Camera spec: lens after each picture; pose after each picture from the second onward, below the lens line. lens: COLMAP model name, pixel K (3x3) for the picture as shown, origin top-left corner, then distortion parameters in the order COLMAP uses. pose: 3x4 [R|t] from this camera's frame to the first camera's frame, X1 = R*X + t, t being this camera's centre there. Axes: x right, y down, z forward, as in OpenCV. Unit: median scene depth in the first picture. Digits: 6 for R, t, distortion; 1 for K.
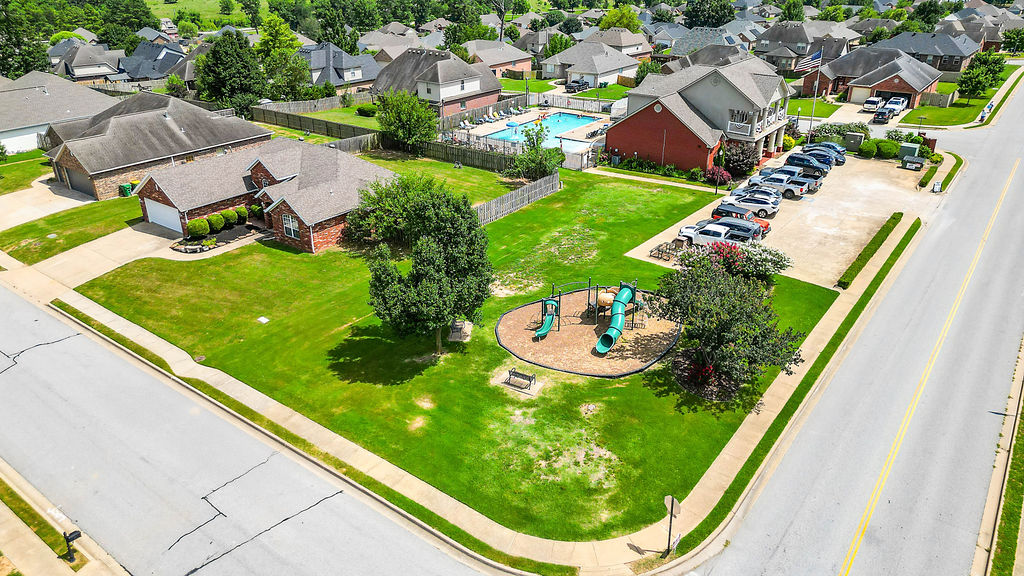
lens RADIAL K [[721.4, 0, 509.6], [0, 721.4, 284.1], [0, 0, 1]] dist [0.071867, -0.072230]
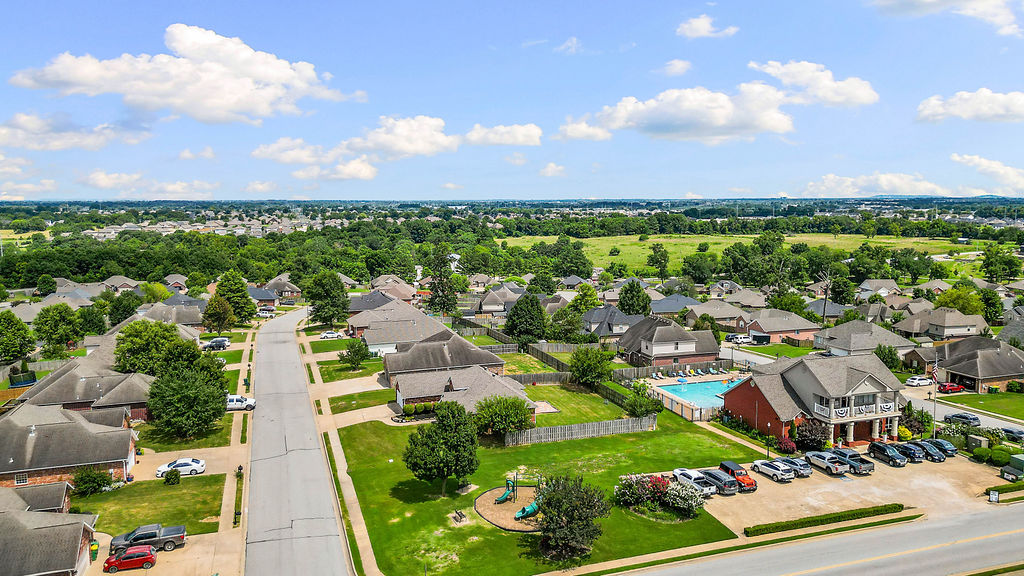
lens RADIAL K [[721.4, 0, 509.6], [0, 721.4, 284.1], [0, 0, 1]] dist [0.071867, -0.072230]
pose [[0.821450, 0.065185, -0.566543, 0.710334], [-0.239950, 0.940734, -0.239674, -0.002237], [0.517343, 0.332822, 0.788407, -0.332281]]
